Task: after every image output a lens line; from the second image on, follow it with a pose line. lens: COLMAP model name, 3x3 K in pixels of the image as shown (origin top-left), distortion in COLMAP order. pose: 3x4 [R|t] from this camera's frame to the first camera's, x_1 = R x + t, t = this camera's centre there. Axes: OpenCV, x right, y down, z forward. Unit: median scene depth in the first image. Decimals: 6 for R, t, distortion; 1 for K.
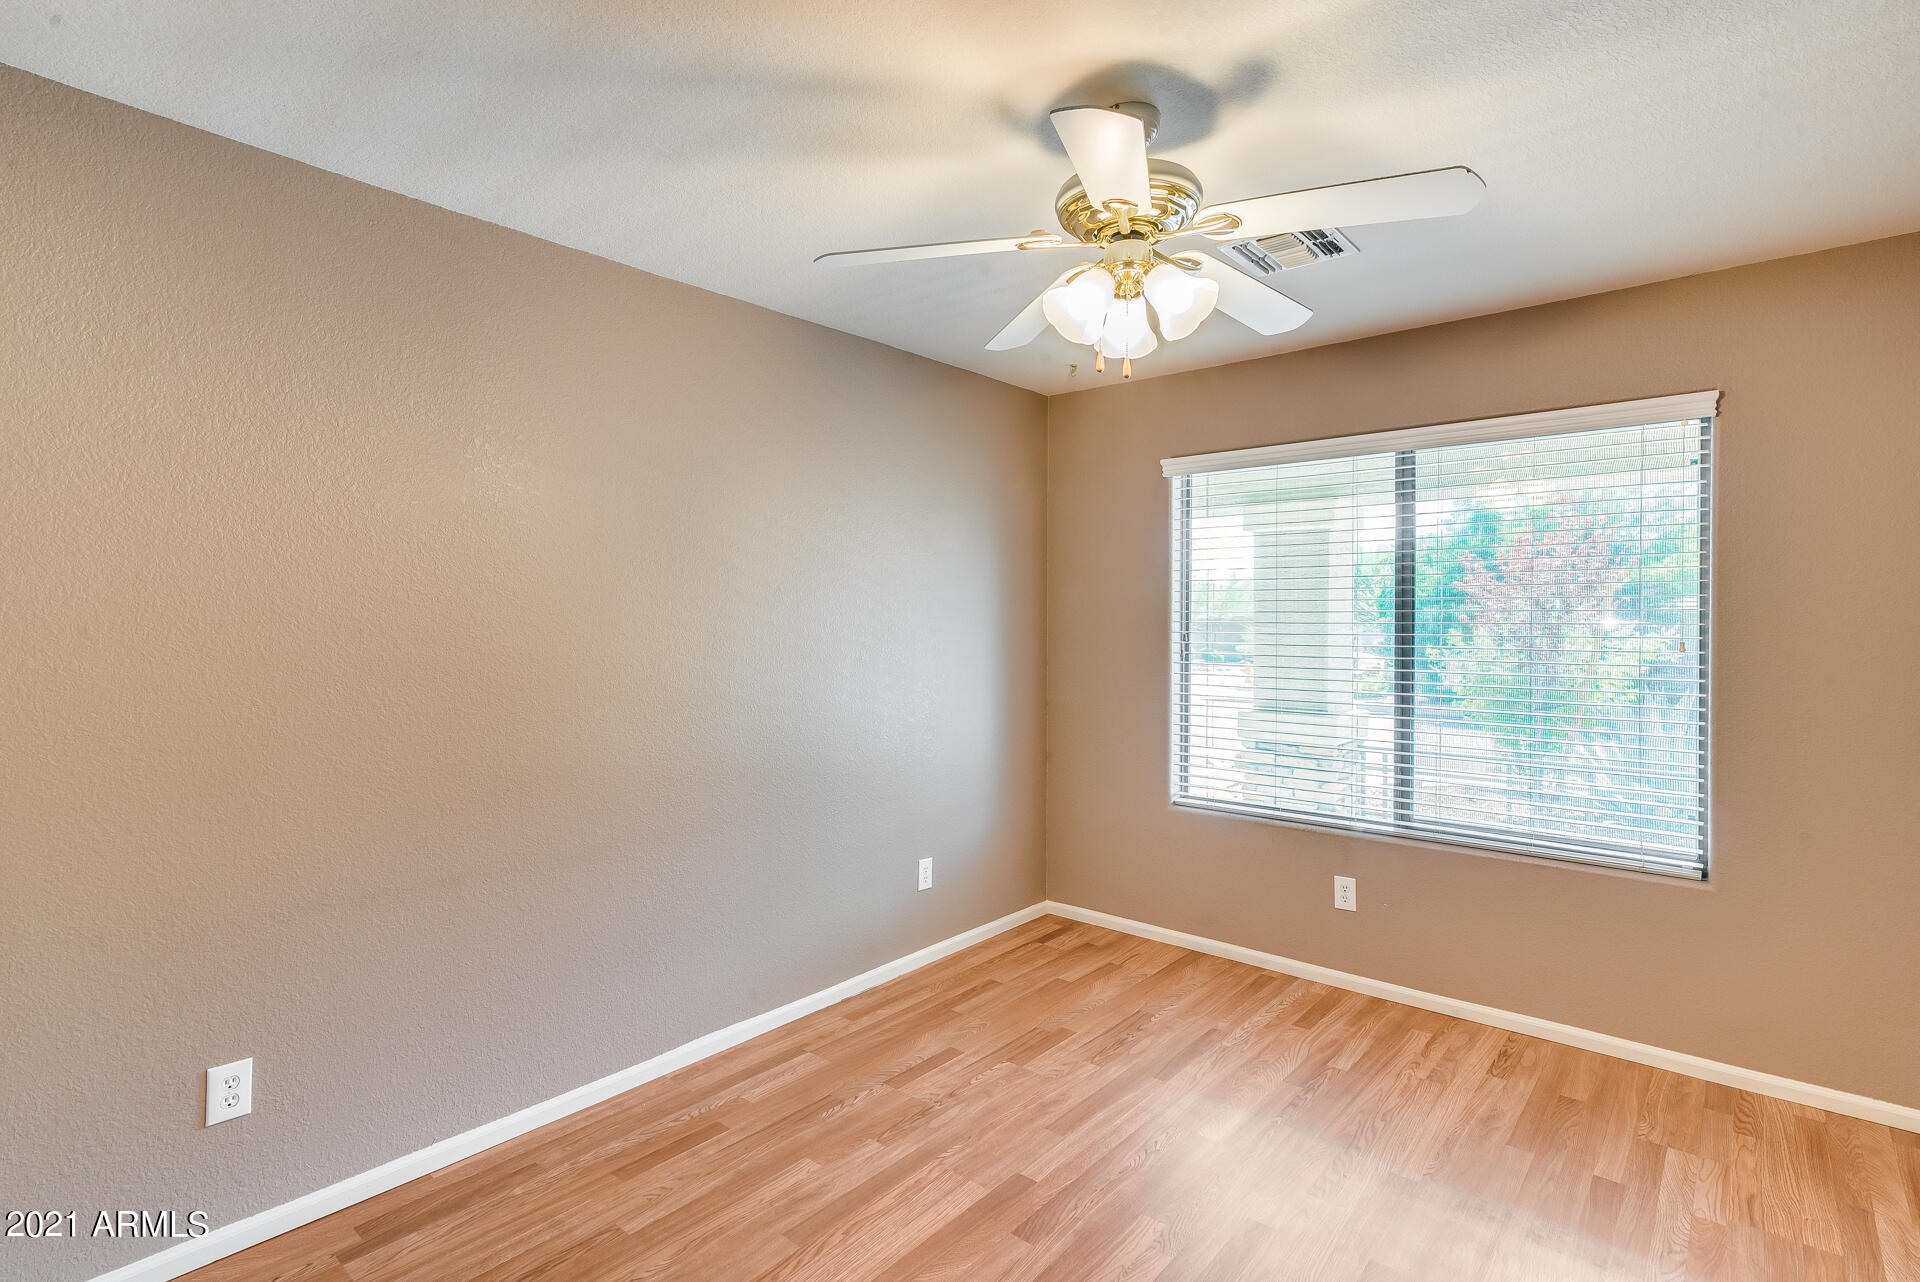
lens RADIAL K [[942.3, 0, 958.2], [0, 942.3, 635.1], [0, 0, 1]] dist [0.005822, 0.000804]
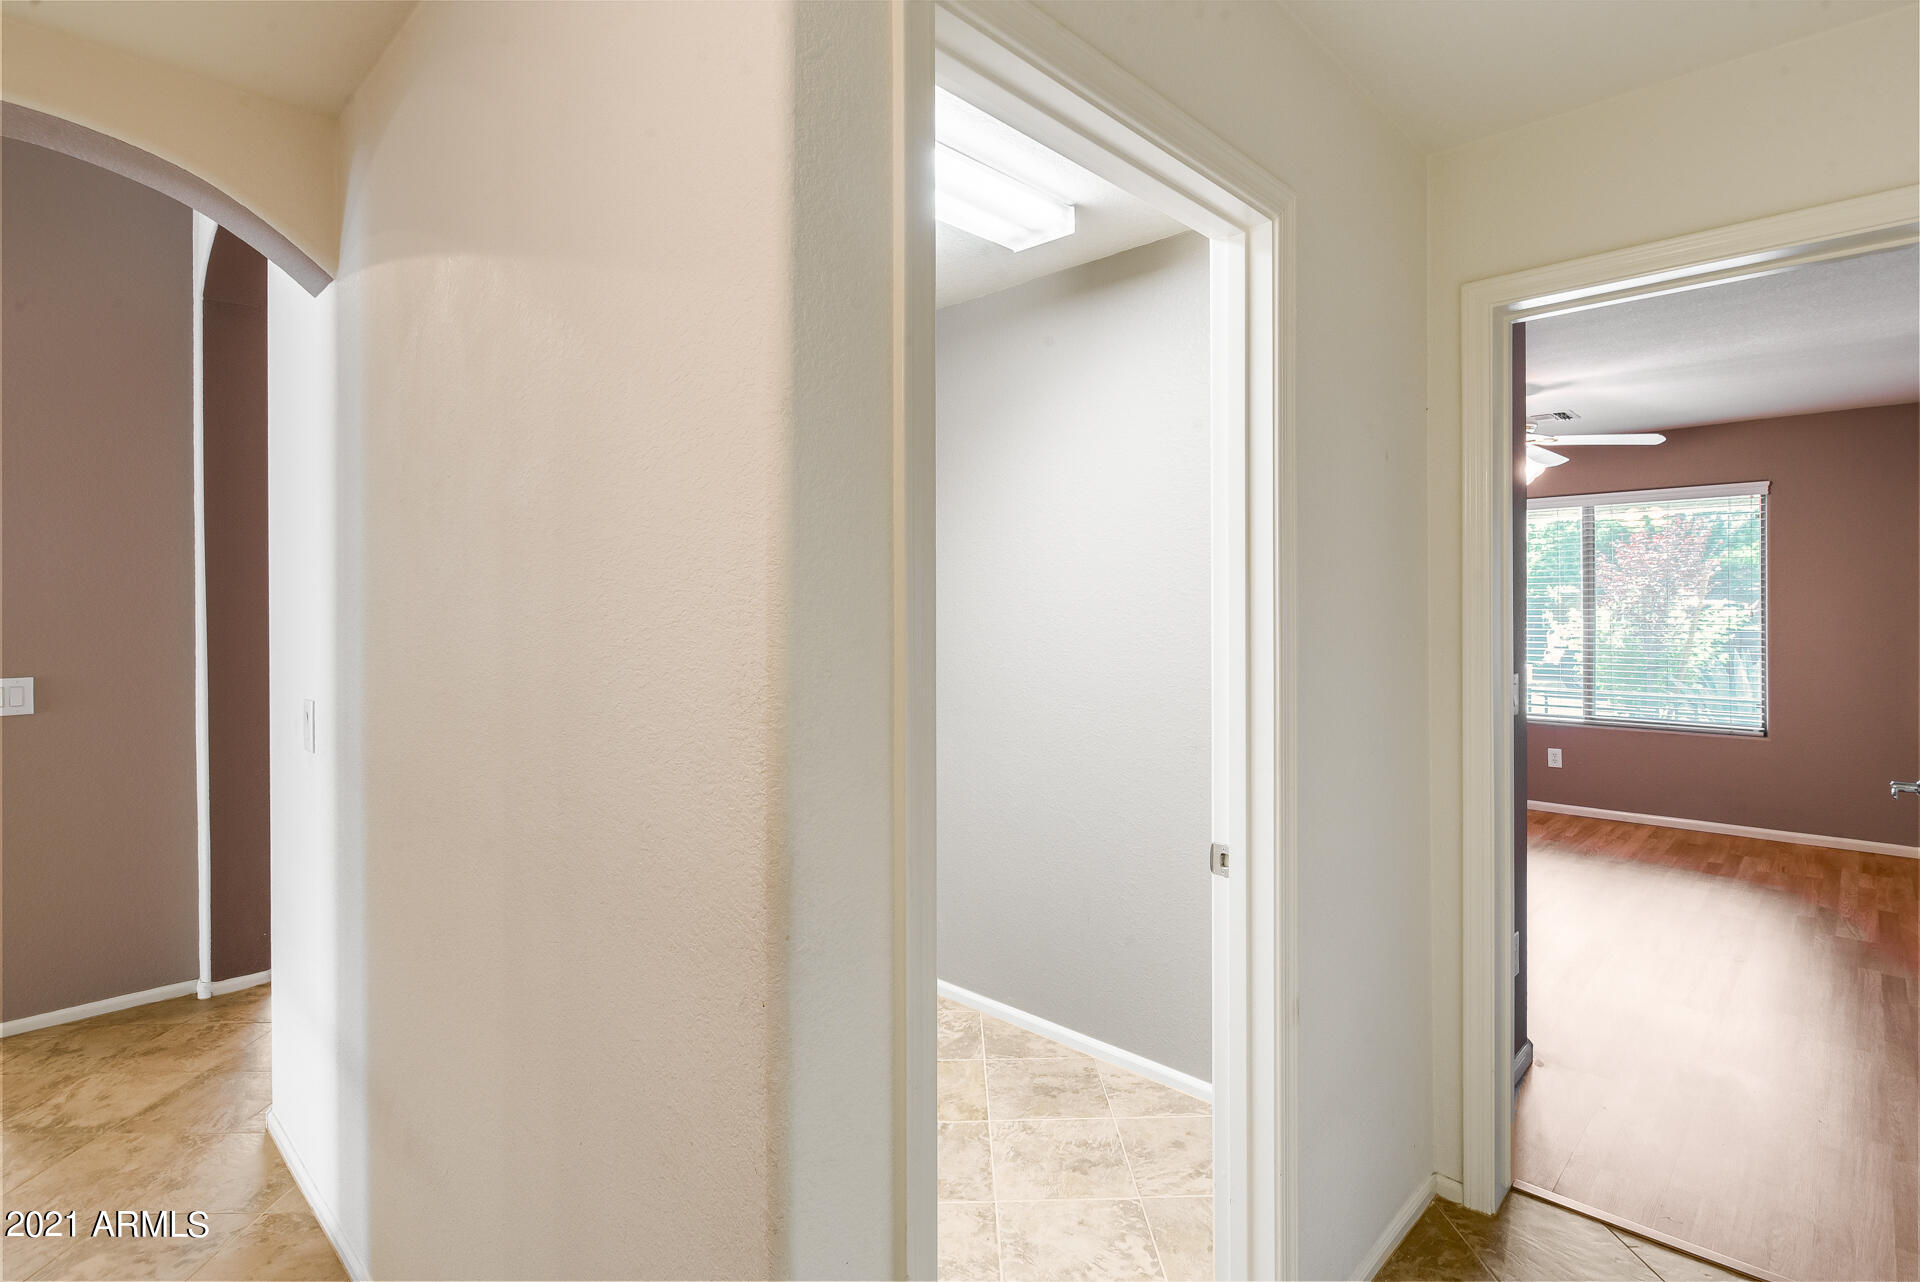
lens RADIAL K [[942.3, 0, 964.9], [0, 942.3, 620.6], [0, 0, 1]] dist [0.005822, 0.000804]
pose [[0.998373, -0.009897, -0.056154, -0.584574], [0.009844, 0.999951, -0.001222, 0.009691], [0.056163, 0.000668, 0.998421, -0.816815]]
